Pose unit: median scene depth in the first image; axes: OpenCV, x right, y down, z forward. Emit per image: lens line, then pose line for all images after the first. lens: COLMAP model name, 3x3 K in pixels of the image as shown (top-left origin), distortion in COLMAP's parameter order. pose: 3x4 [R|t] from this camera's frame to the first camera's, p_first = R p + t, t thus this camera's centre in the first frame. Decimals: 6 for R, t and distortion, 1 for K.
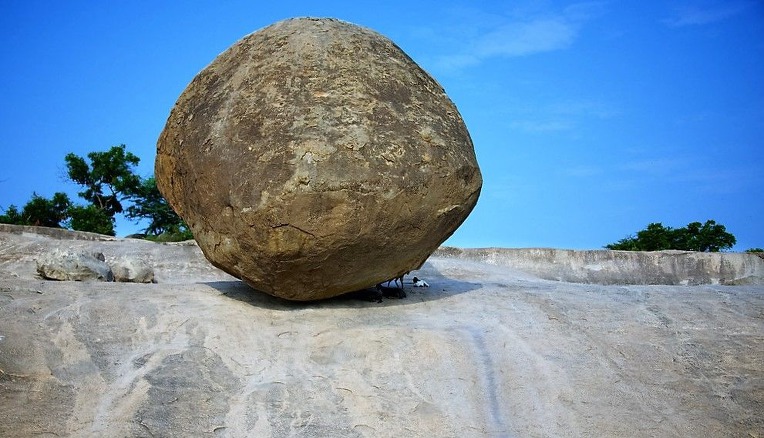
lens RADIAL K [[1031.6, 0, 349.8], [0, 1031.6, 231.4], [0, 0, 1]] dist [0.092472, 0.000000]
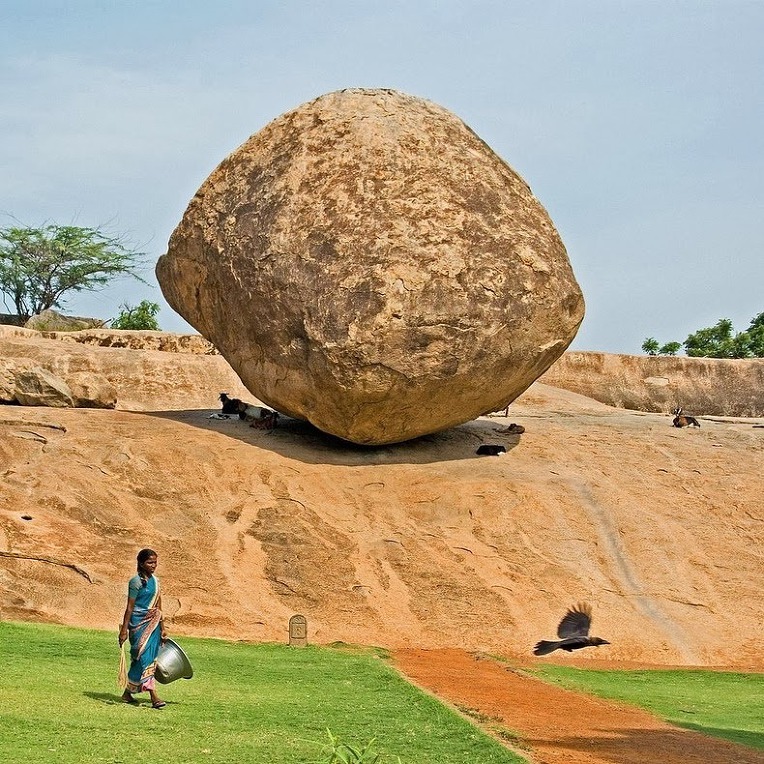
lens RADIAL K [[1772.4, 0, 272.8], [0, 1772.4, 430.4], [0, 0, 1]] dist [0.160218, 0.000000]
pose [[0.998062, 0.017659, 0.059670, -0.223202], [-0.023011, 0.995654, 0.090237, -0.078657], [-0.057817, -0.091435, 0.994131, -0.477777]]
